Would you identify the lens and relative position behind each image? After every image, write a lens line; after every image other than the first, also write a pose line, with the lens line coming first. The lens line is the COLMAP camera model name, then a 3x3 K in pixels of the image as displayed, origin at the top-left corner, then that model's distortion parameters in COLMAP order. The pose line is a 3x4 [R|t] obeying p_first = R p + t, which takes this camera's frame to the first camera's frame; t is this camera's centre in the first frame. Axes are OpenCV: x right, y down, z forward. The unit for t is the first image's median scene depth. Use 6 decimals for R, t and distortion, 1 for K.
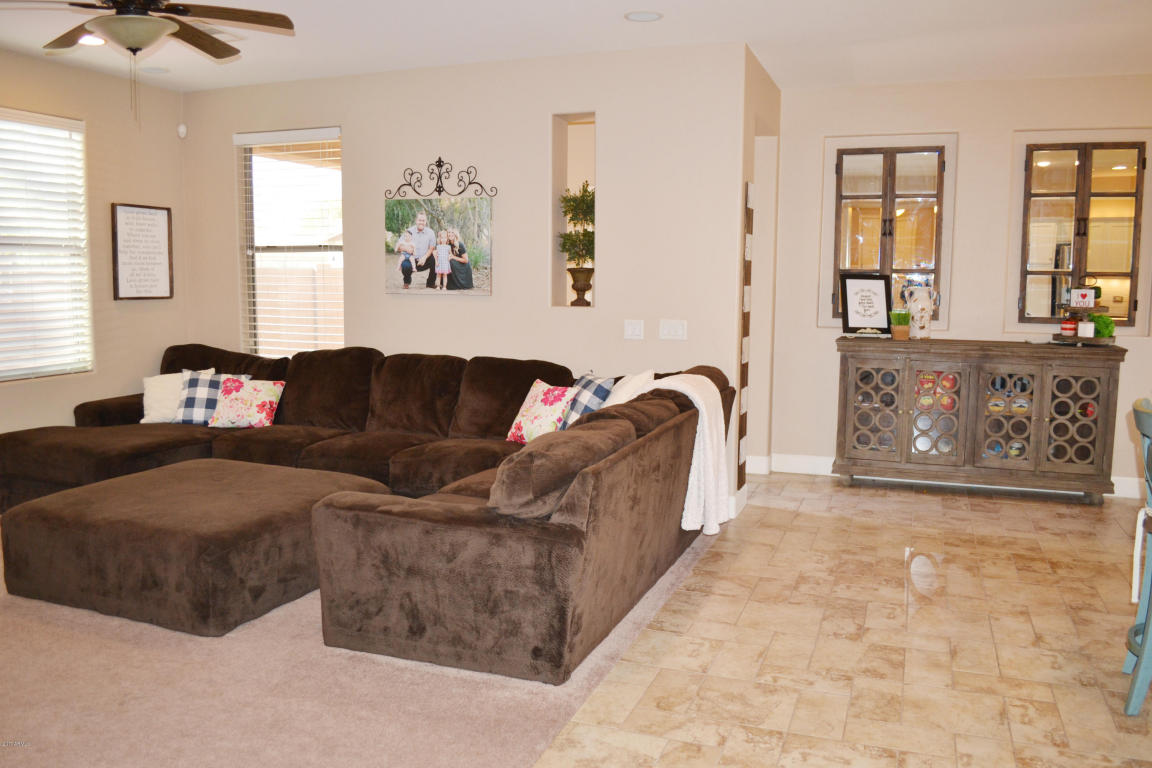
lens RADIAL K [[922.5, 0, 578.3], [0, 922.5, 391.4], [0, 0, 1]] dist [-0.078545, 0.008210]
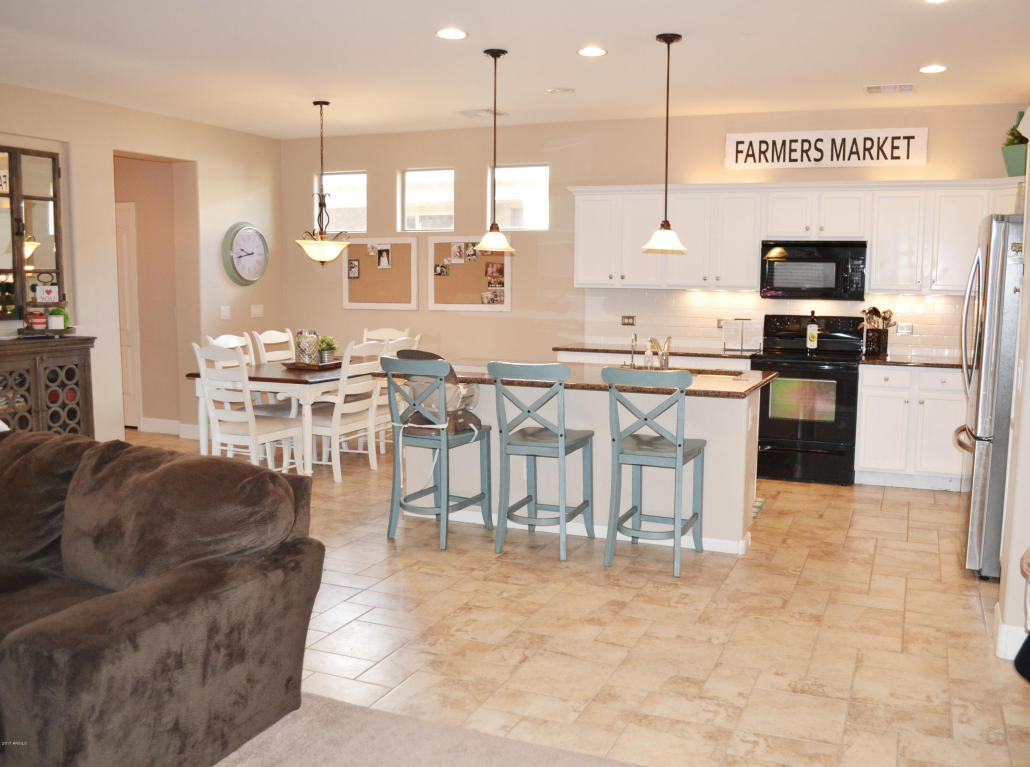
lens RADIAL K [[916.9, 0, 567.5], [0, 916.9, 387.6], [0, 0, 1]] dist [-0.081896, 0.009905]
pose [[0.013023, -0.126927, 0.991827, -0.516399], [0.113593, 0.985677, 0.124648, -0.055834], [-0.993442, 0.111042, 0.027254, 0.365321]]
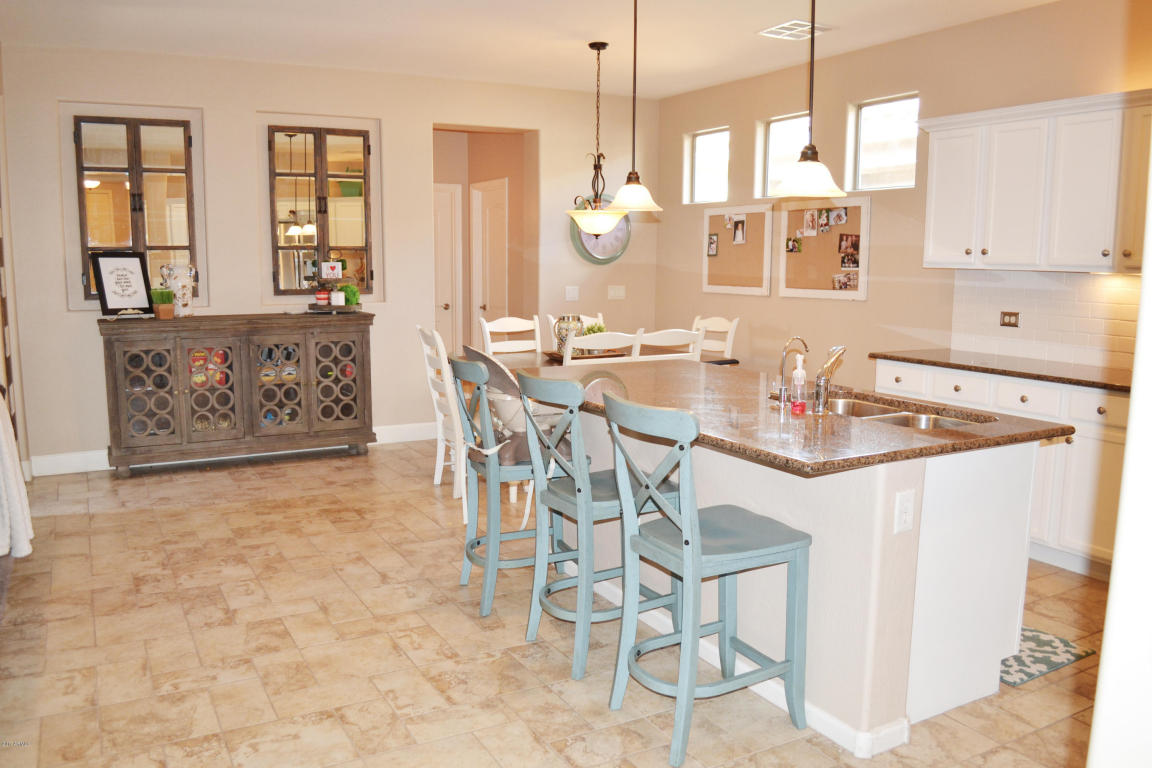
lens RADIAL K [[922.5, 0, 573.9], [0, 922.5, 382.2], [0, 0, 1]] dist [-0.078545, 0.008210]
pose [[0.654547, -0.107078, 0.748400, -0.100782], [0.094685, 0.993735, 0.059368, -0.006058], [-0.750068, 0.032003, 0.660586, 0.042144]]
